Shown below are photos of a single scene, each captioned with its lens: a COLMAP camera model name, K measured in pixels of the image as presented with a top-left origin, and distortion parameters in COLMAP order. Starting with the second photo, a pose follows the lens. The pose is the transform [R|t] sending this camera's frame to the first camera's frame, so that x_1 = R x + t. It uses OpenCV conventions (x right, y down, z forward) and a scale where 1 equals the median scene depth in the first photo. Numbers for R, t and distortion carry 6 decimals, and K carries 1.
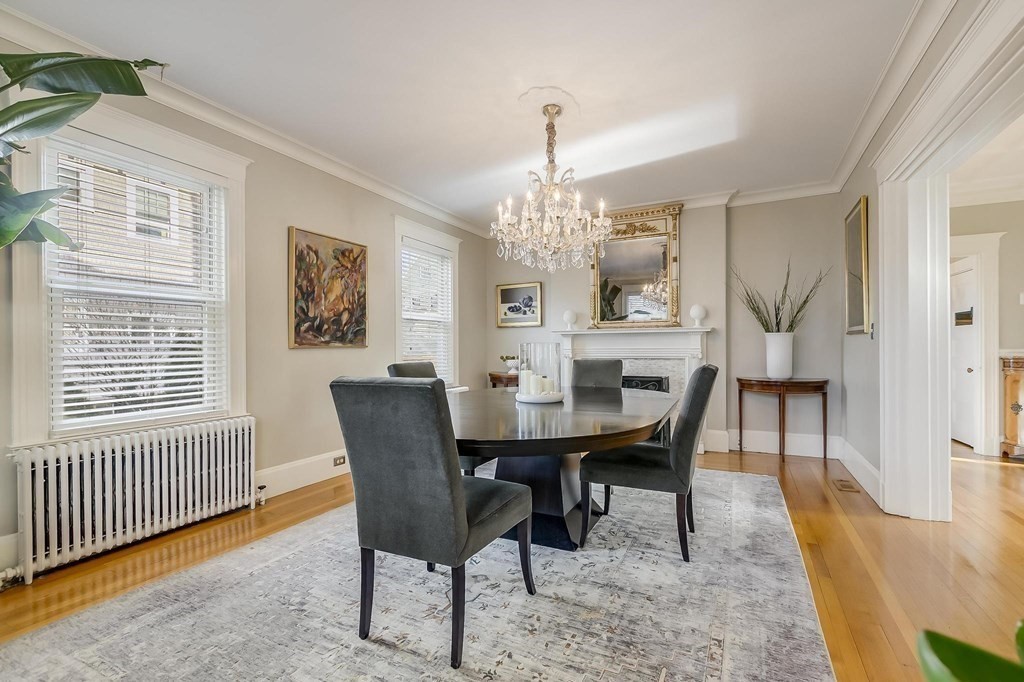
lens RADIAL K [[473.6, 0, 492.8], [0, 473.6, 348.7], [0, 0, 1]] dist [0.000643, 0.000127]
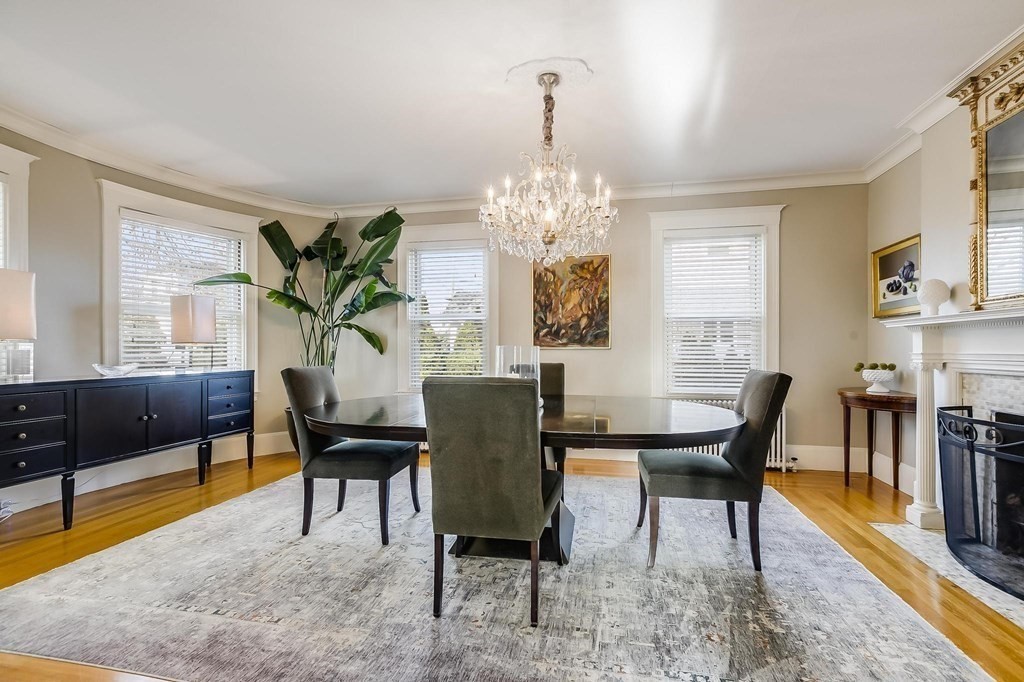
lens RADIAL K [[457.6, 0, 513.2], [0, 457.6, 348.6], [0, 0, 1]] dist [0.004260, 0.000316]
pose [[0.259490, 0.002617, -0.965742, 0.730963], [-0.006709, 0.999977, 0.000907, -0.002692], [0.965723, 0.006244, 0.259501, 0.565451]]
